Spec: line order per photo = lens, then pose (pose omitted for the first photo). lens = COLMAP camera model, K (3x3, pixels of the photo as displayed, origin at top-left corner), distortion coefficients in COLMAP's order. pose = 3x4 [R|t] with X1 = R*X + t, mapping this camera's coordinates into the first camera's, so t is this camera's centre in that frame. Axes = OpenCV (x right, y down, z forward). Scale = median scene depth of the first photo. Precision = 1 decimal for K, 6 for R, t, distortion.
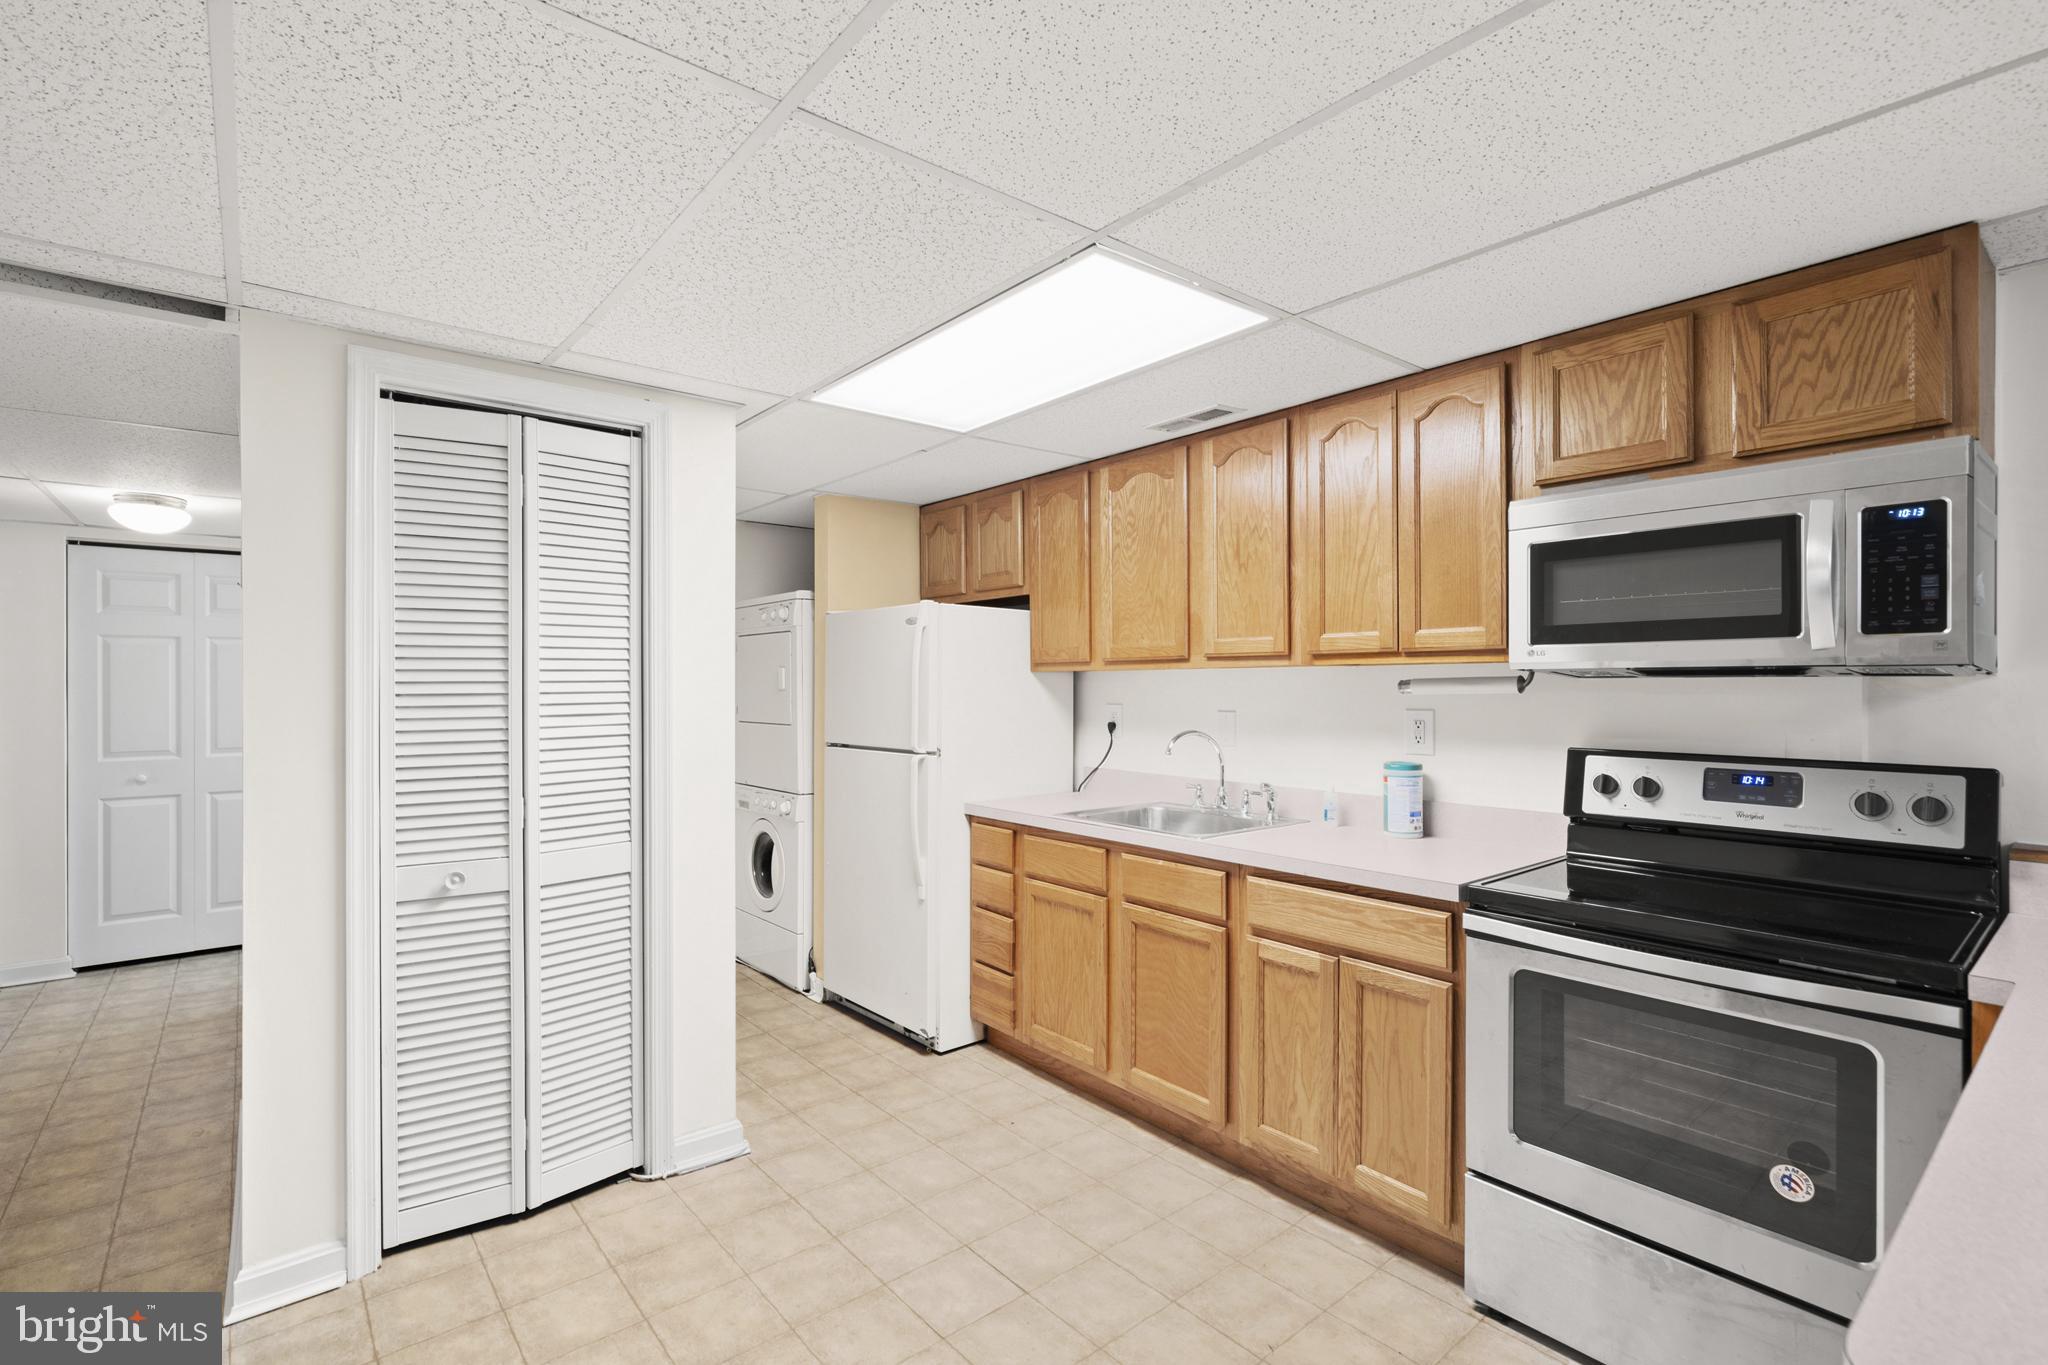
lens RADIAL K [[945.8, 0, 1023.3], [0, 945.8, 693.9], [0, 0, 1]] dist [0.003869, -0.000087]
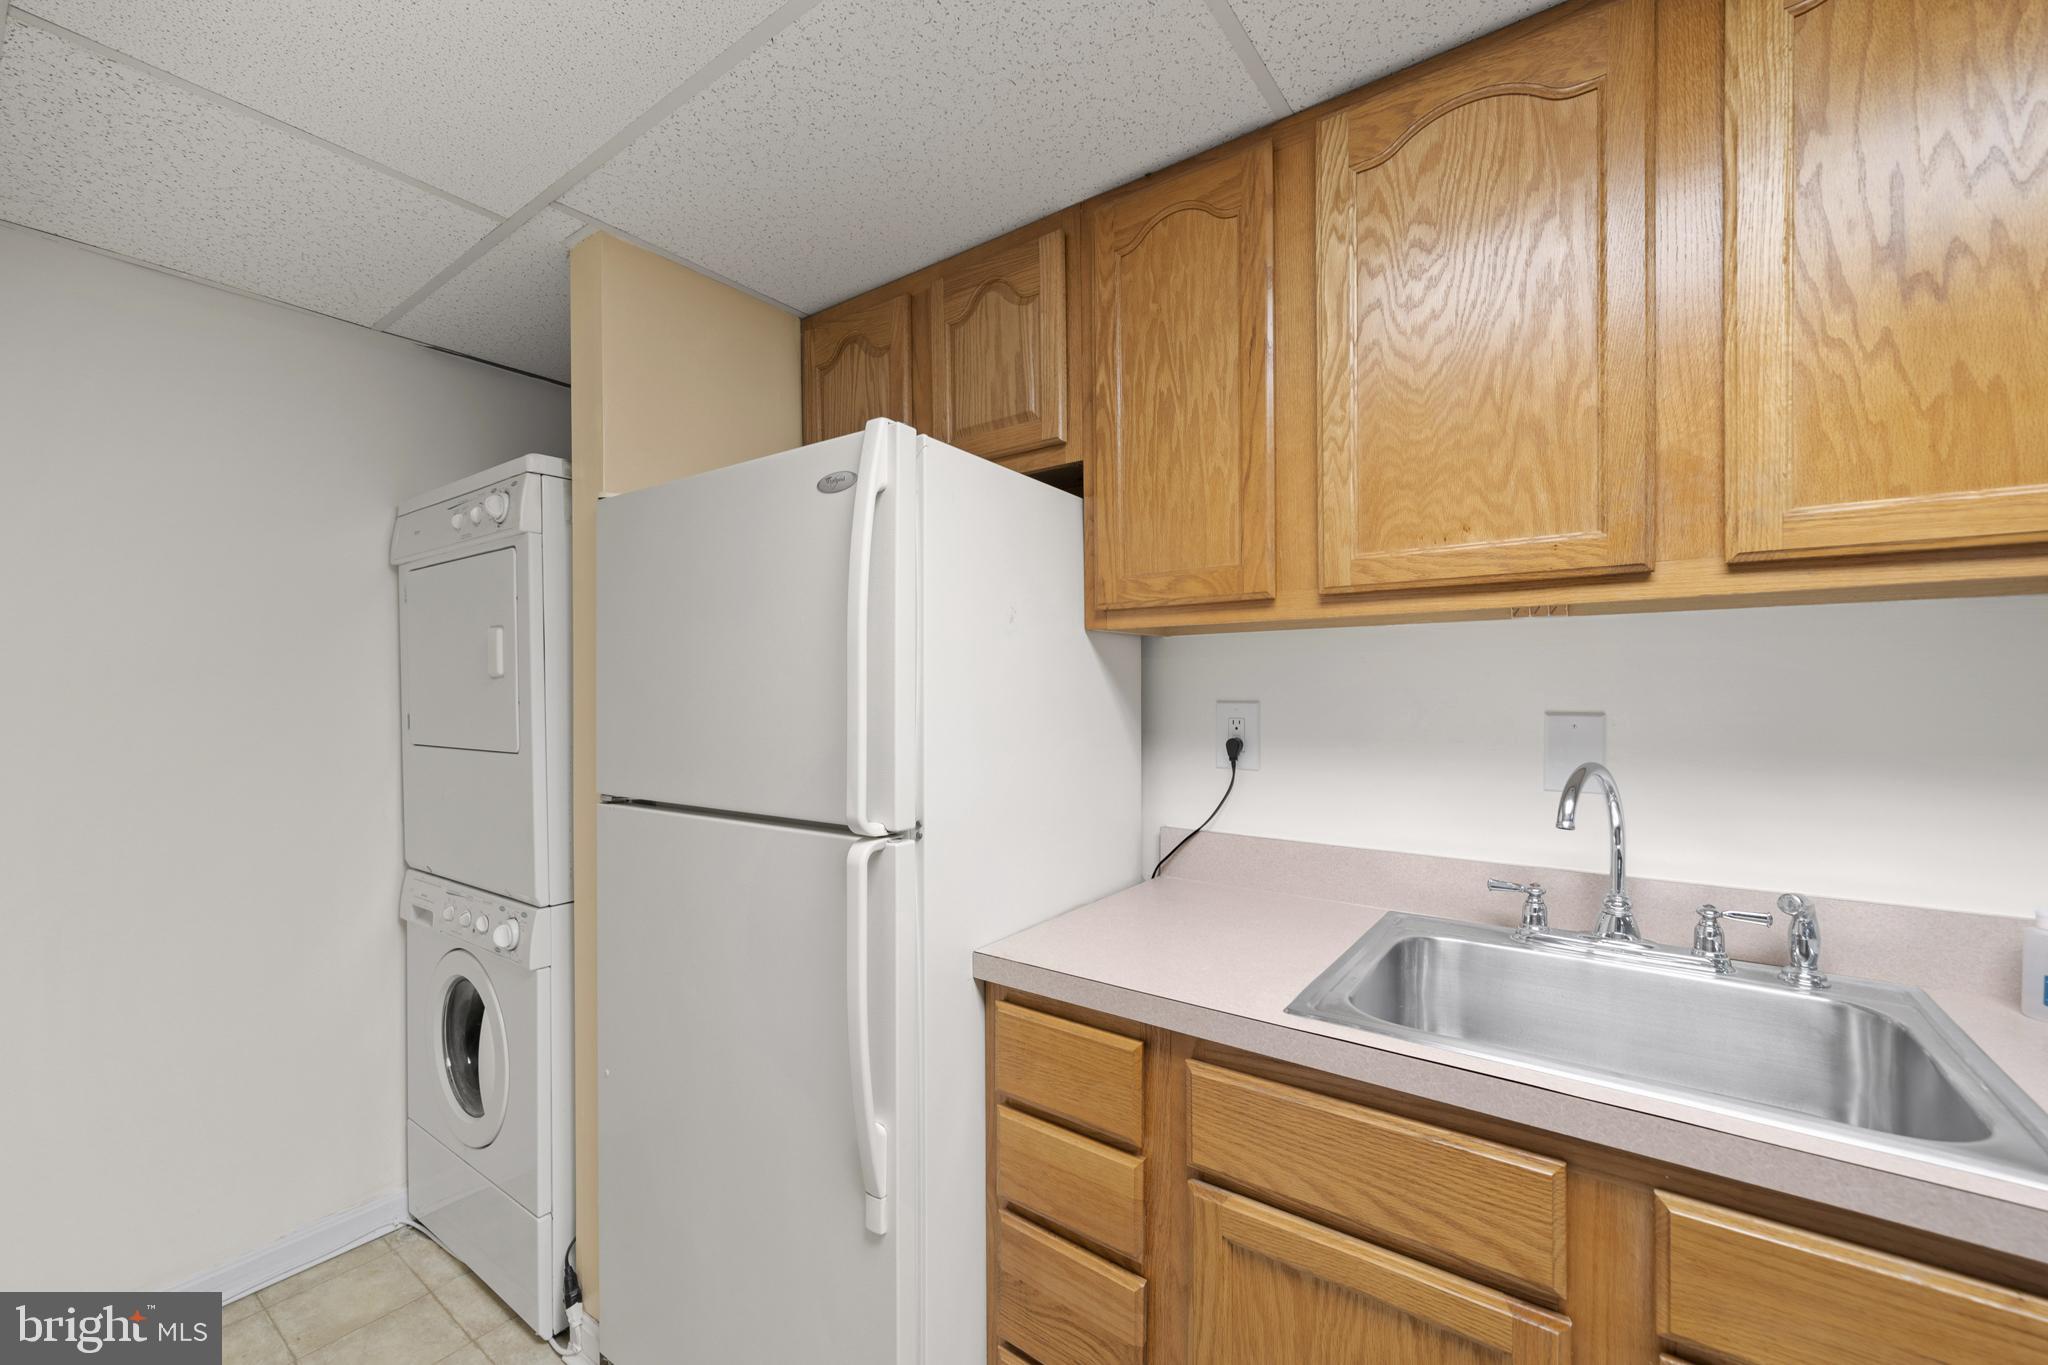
lens RADIAL K [[826.0, 0, 1018.9], [0, 826.0, 700.5], [0, 0, 1]] dist [-0.004222, 0.001362]
pose [[0.970513, -0.006052, 0.240974, -0.135460], [0.005920, 0.999982, 0.001271, 0.010574], [-0.240977, 0.000193, 0.970531, 0.704592]]
